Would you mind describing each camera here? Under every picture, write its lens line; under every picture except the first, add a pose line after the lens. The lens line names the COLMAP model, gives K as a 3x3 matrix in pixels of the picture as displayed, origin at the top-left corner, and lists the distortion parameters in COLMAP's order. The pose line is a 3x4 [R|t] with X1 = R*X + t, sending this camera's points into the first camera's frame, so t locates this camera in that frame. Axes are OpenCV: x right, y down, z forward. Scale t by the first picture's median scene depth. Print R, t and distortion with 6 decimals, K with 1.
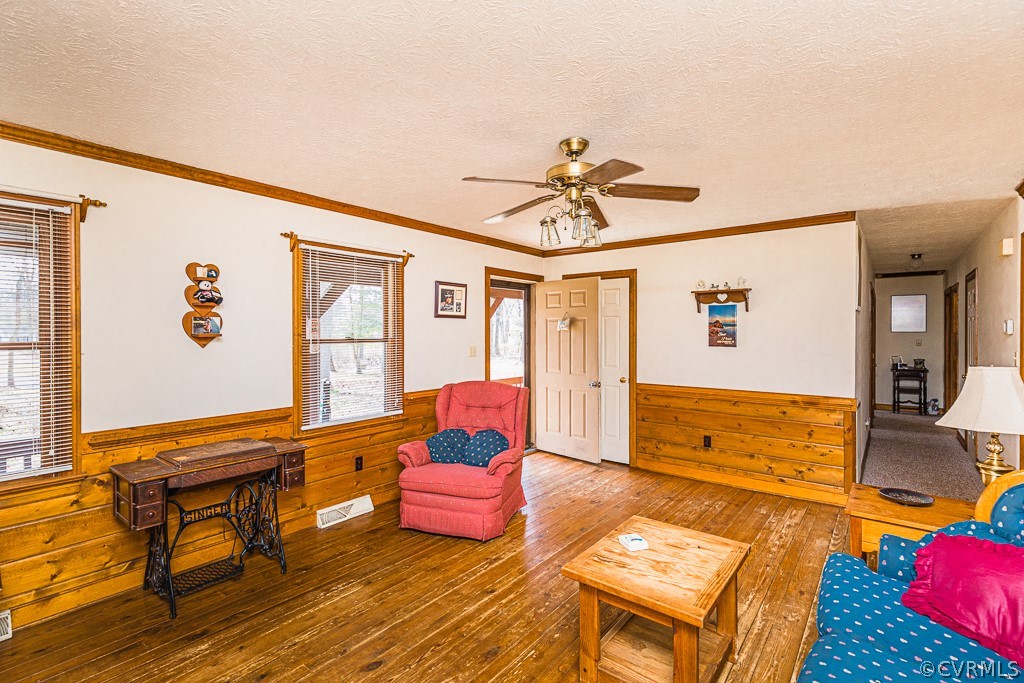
lens RADIAL K [[477.0, 0, 527.3], [0, 477.0, 334.6], [0, 0, 1]] dist [0.002601, 0.000140]
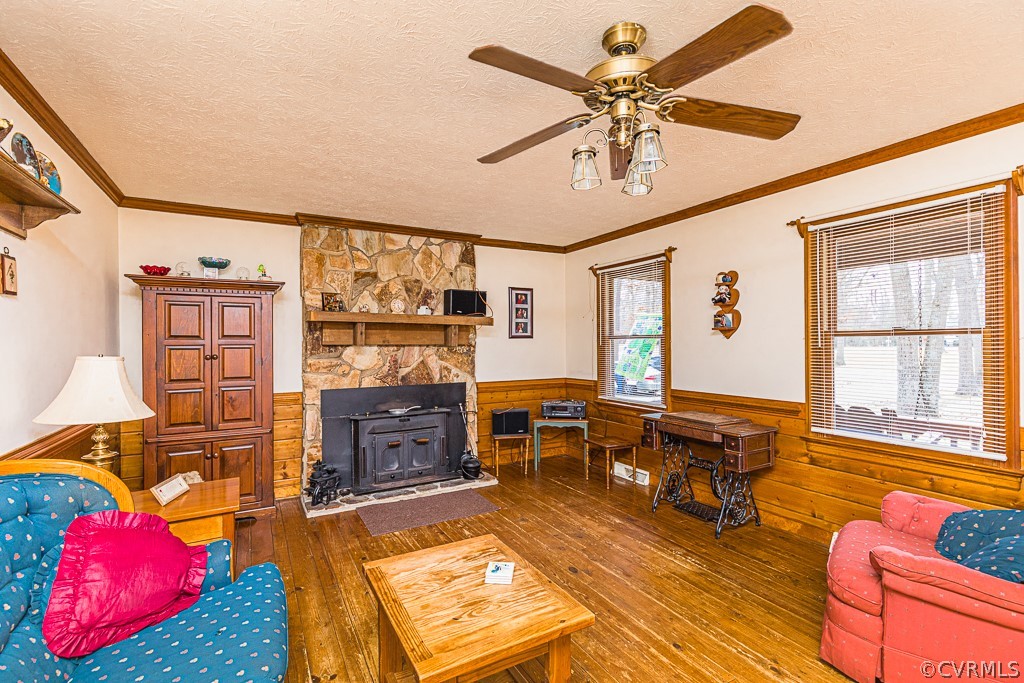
lens RADIAL K [[474.0, 0, 505.6], [0, 474.0, 345.9], [0, 0, 1]] dist [0.006322, -0.000360]
pose [[-0.417303, 0.010497, -0.908707, 0.789616], [0.002404, 0.999943, 0.010447, 0.035956], [0.908764, 0.002175, -0.417304, 1.123069]]
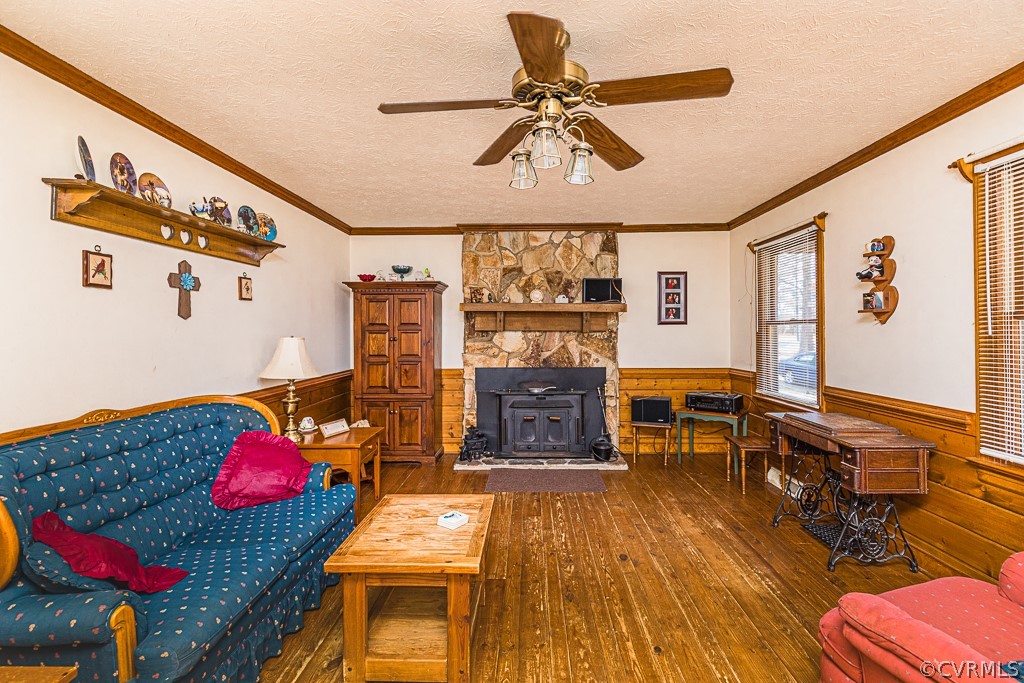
lens RADIAL K [[467.2, 0, 510.9], [0, 467.2, 331.9], [0, 0, 1]] dist [0.004527, -0.000268]
pose [[-0.826763, 0.007020, -0.562507, 0.549612], [0.002869, 0.999962, 0.008262, 0.038048], [0.562543, 0.005217, -0.826752, 1.545743]]
